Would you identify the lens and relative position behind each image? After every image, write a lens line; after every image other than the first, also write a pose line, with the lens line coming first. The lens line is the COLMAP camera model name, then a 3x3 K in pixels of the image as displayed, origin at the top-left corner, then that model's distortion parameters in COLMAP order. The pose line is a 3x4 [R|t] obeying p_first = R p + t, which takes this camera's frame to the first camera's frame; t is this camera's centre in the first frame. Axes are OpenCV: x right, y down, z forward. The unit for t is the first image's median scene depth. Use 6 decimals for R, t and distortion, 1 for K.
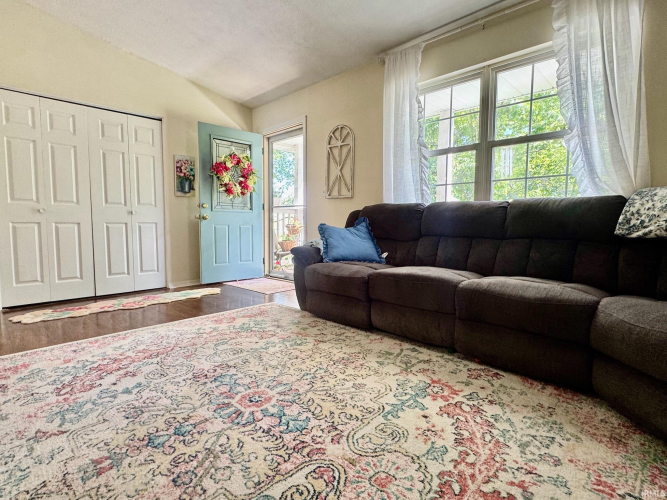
lens RADIAL K [[341.9, 0, 335.8], [0, 341.9, 251.3], [0, 0, 1]] dist [-0.003488, 0.000723]
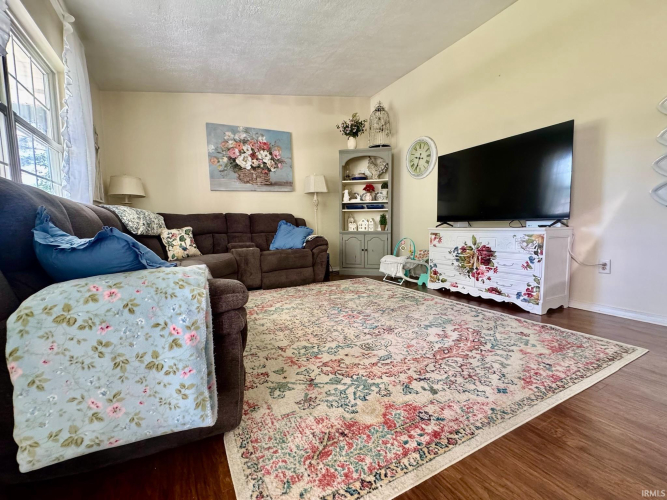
lens RADIAL K [[290.8, 0, 335.1], [0, 290.8, 249.6], [0, 0, 1]] dist [-0.003984, -0.000170]
pose [[-0.953051, -0.011796, 0.302579, -0.491564], [0.040618, 0.985230, 0.166347, -0.154388], [-0.300072, 0.170827, -0.938496, 1.917219]]
